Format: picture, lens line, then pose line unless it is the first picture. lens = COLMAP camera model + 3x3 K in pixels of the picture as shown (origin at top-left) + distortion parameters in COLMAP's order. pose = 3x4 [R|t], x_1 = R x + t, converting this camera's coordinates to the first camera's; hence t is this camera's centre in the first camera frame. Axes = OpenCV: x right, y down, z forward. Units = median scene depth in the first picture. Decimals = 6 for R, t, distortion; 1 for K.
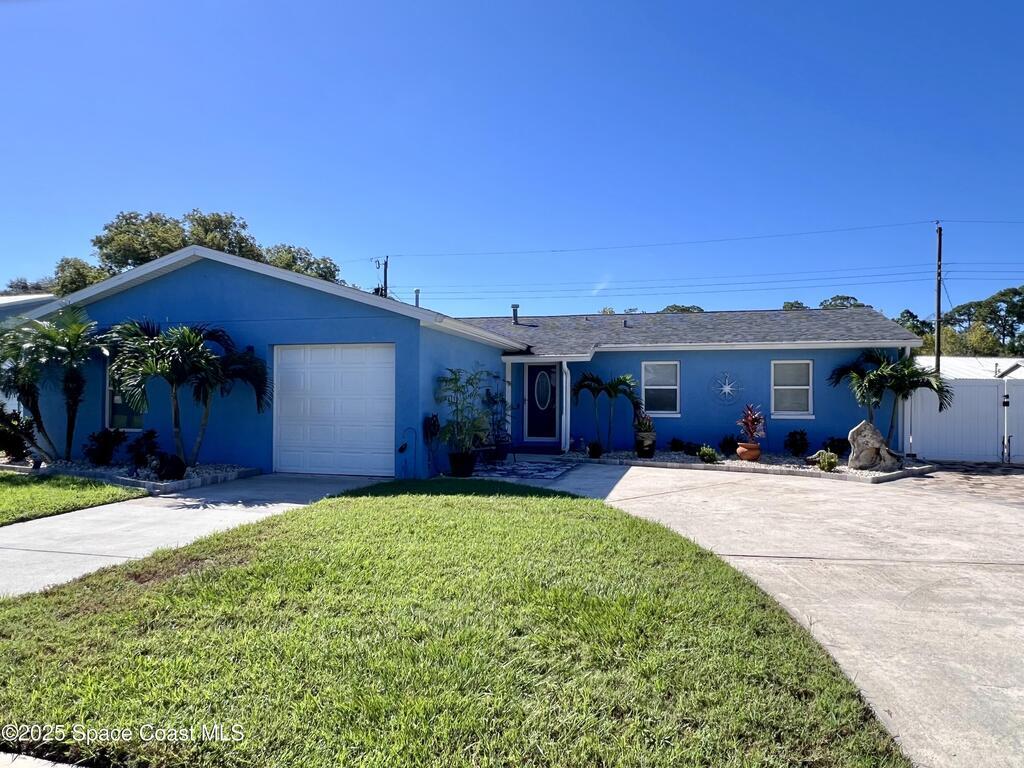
lens RADIAL K [[660.2, 0, 512.0], [0, 660.2, 384.0], [0, 0, 1]] dist [0.000219, 0.000029]
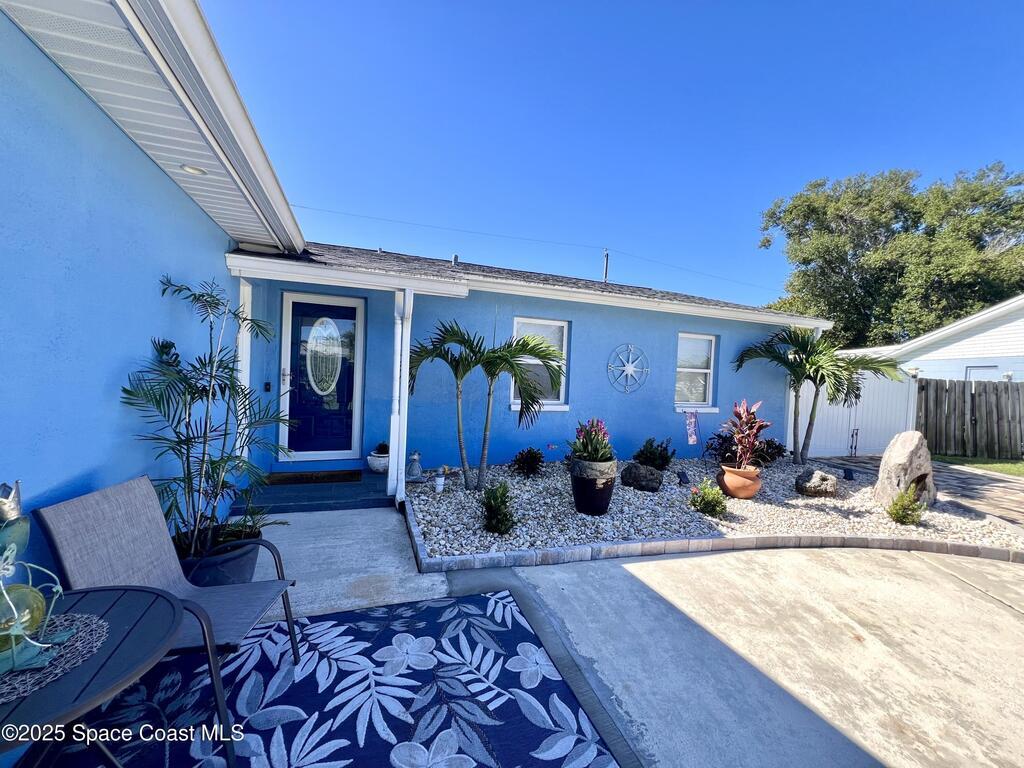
lens RADIAL K [[403.8, 0, 512.0], [0, 403.8, 384.0], [0, 0, 1]] dist [0.000150, -0.000006]
pose [[0.816724, 0.015237, 0.576828, -0.013544], [-0.056489, 0.996961, 0.053648, 0.007777], [-0.574257, -0.076400, 0.815102, 0.738213]]
